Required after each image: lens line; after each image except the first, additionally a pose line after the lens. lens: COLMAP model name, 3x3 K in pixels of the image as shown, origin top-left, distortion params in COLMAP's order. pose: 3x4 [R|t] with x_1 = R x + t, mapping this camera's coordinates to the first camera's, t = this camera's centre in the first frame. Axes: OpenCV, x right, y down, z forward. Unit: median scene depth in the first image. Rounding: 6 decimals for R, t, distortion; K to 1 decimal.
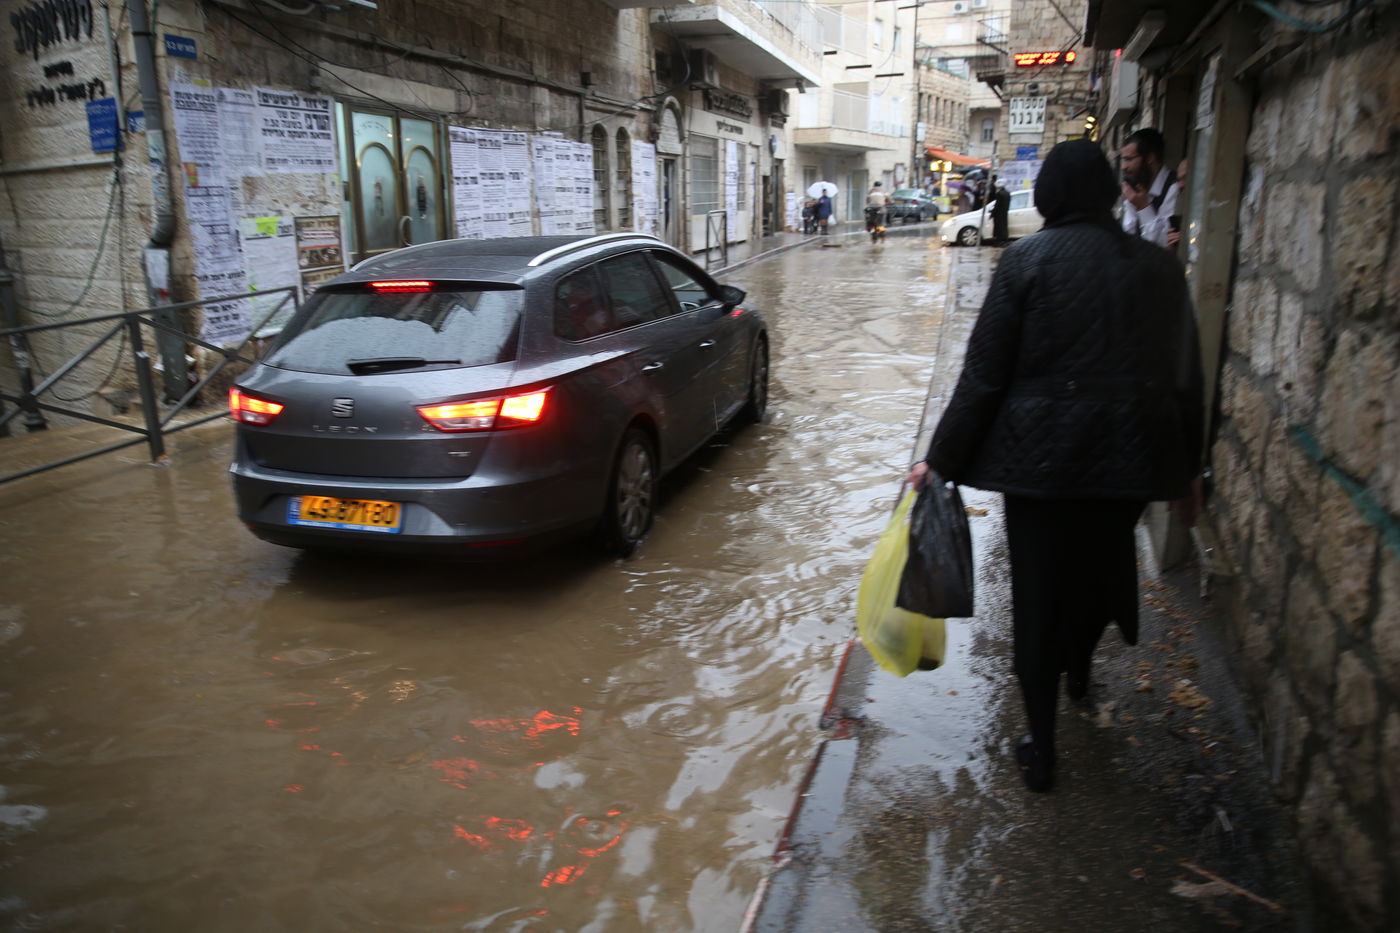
lens RADIAL K [[958.1, 0, 700.0], [0, 958.1, 466.5], [0, 0, 1]] dist [-0.112064, 0.090731]
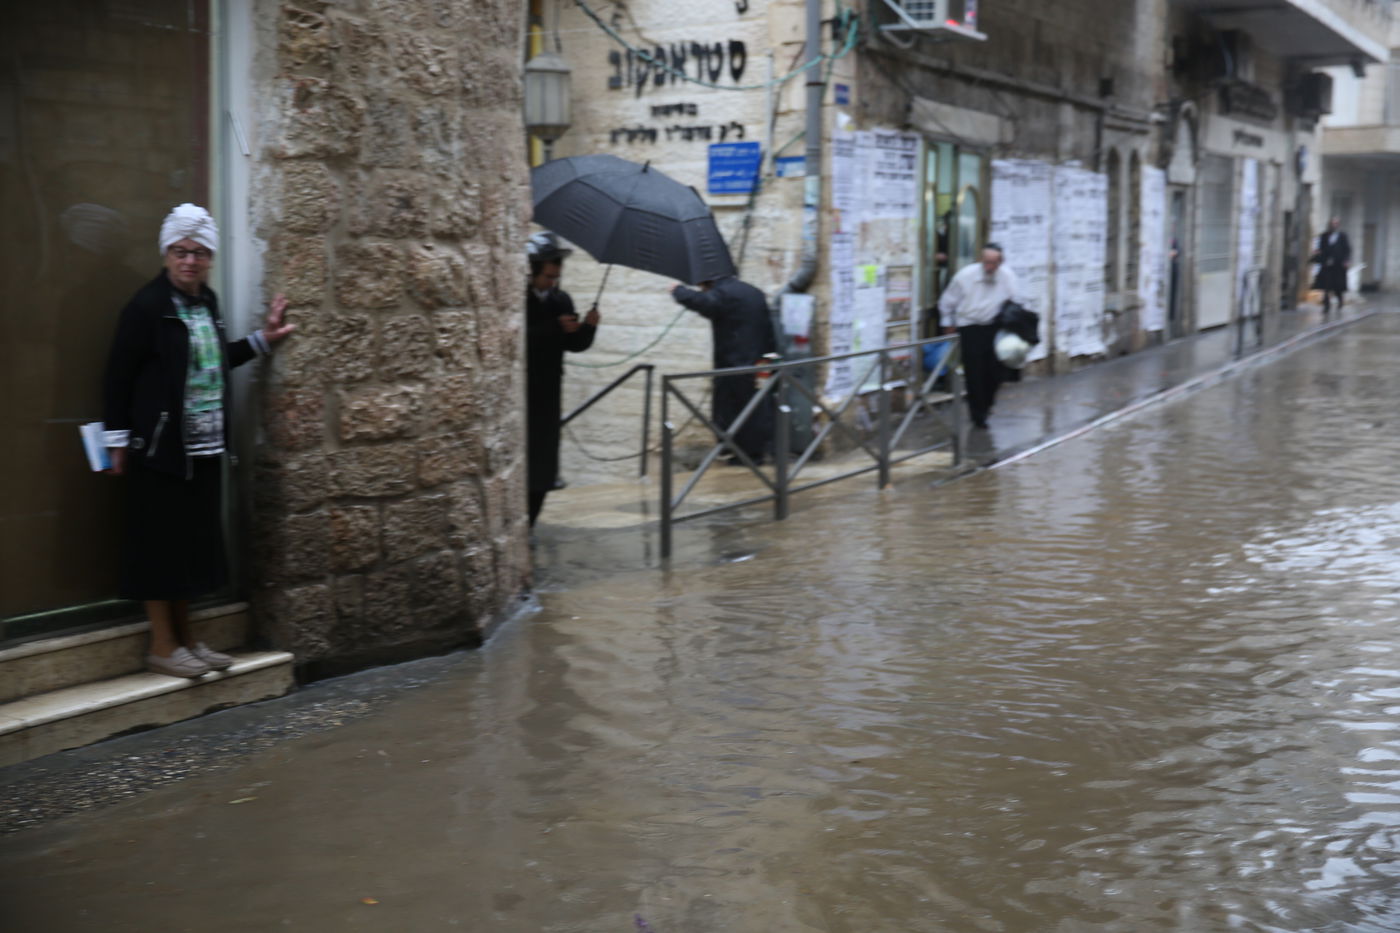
lens RADIAL K [[1918.8, 0, 700.0], [0, 1918.8, 466.5], [0, 0, 1]] dist [0.112648, -0.004778]
pose [[0.985941, 0.031766, -0.164044, -0.151322], [-0.057231, 0.986579, -0.152927, 0.109968], [0.156985, 0.160165, 0.974527, -0.405151]]
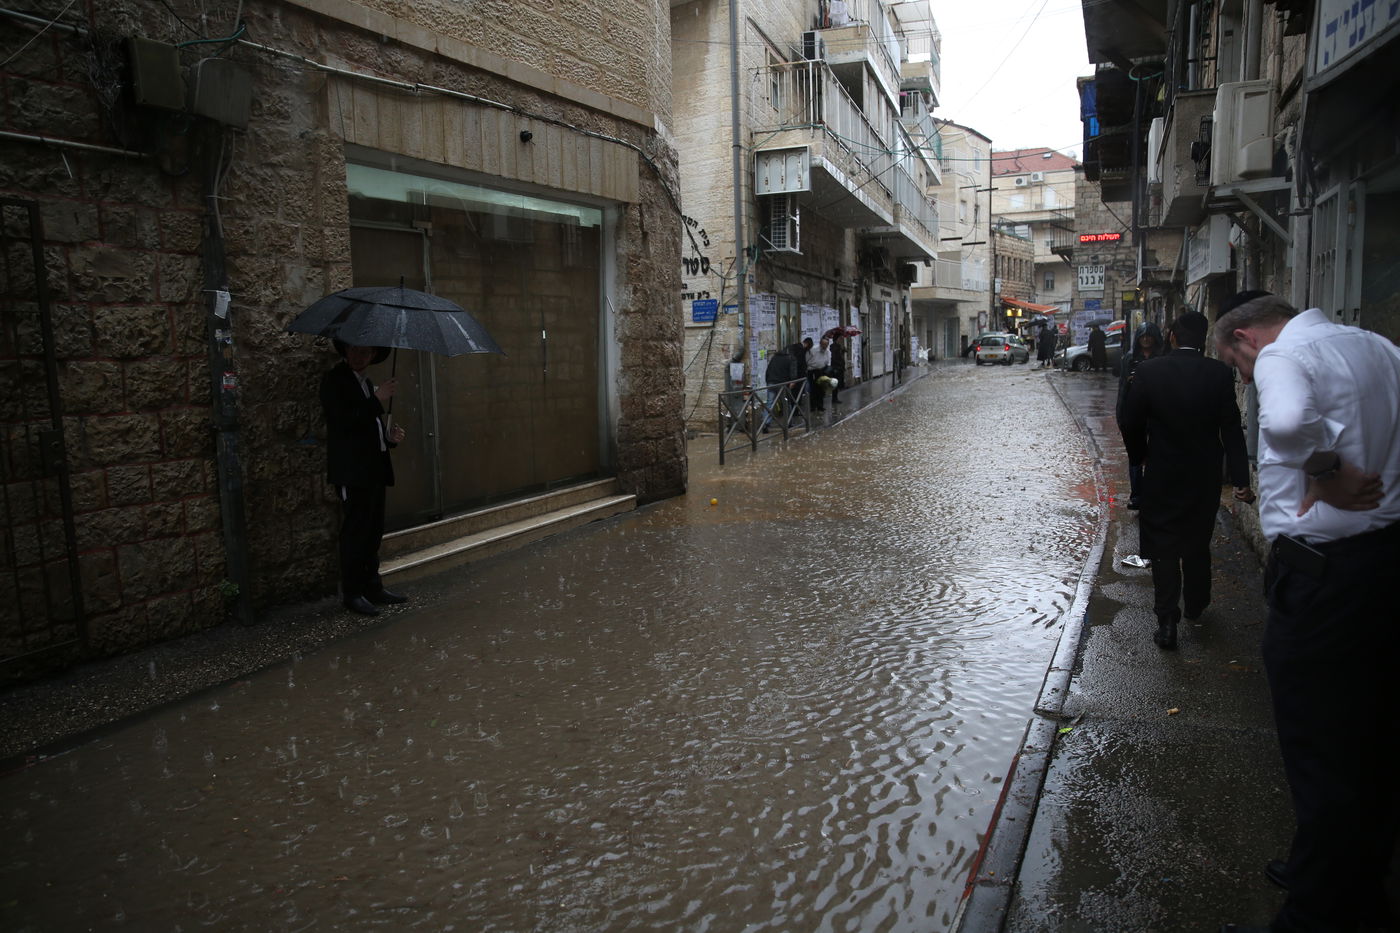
lens RADIAL K [[958.1, 0, 700.0], [0, 958.1, 466.5], [0, 0, 1]] dist [-0.112064, 0.090731]
pose [[0.998366, -0.009283, -0.056390, -0.234905], [0.000935, 0.989240, -0.146296, 0.156103], [0.057141, 0.146004, 0.987632, -0.557780]]
